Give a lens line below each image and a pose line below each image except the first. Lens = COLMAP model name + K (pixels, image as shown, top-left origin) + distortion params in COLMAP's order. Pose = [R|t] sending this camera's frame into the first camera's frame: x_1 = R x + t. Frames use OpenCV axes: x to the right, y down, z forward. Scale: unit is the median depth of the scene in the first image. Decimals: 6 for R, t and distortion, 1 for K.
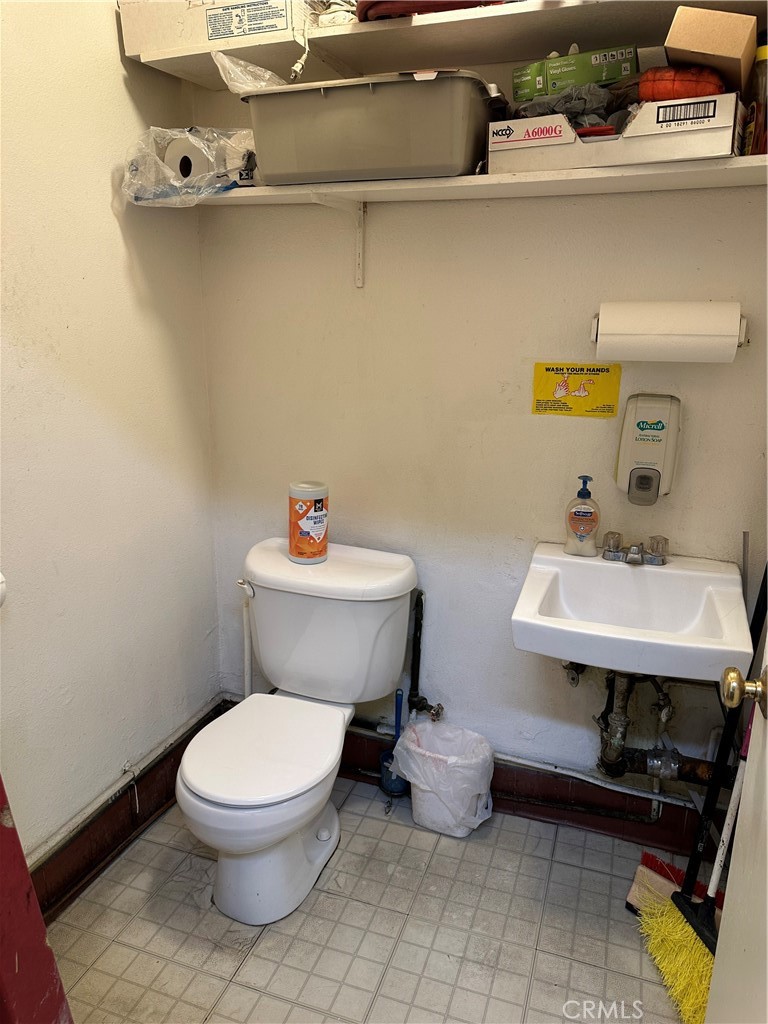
lens RADIAL K [[722.7, 0, 384.7], [0, 722.7, 505.5], [0, 0, 1]] dist [0.072346, -0.090585]
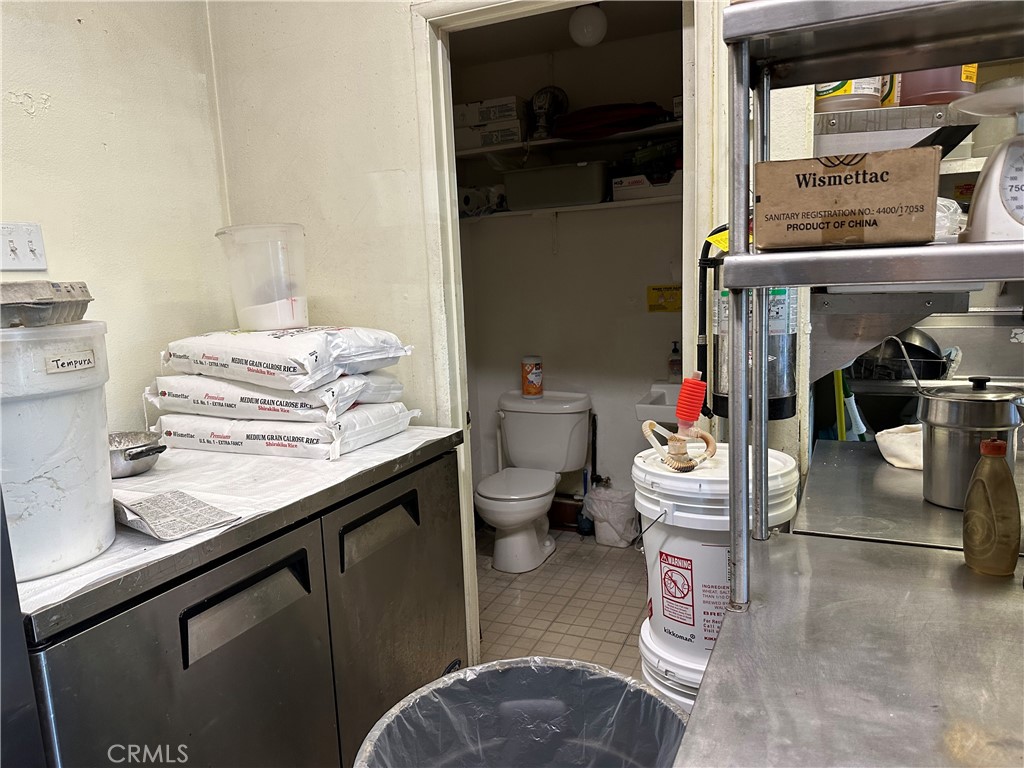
lens RADIAL K [[722.7, 0, 512.8], [0, 722.7, 388.2], [0, 0, 1]] dist [0.072346, -0.090585]
pose [[0.995576, -0.042145, -0.083983, 0.000605], [0.033870, 0.994647, -0.097623, 0.247223], [0.087648, 0.094347, 0.991674, -0.909259]]
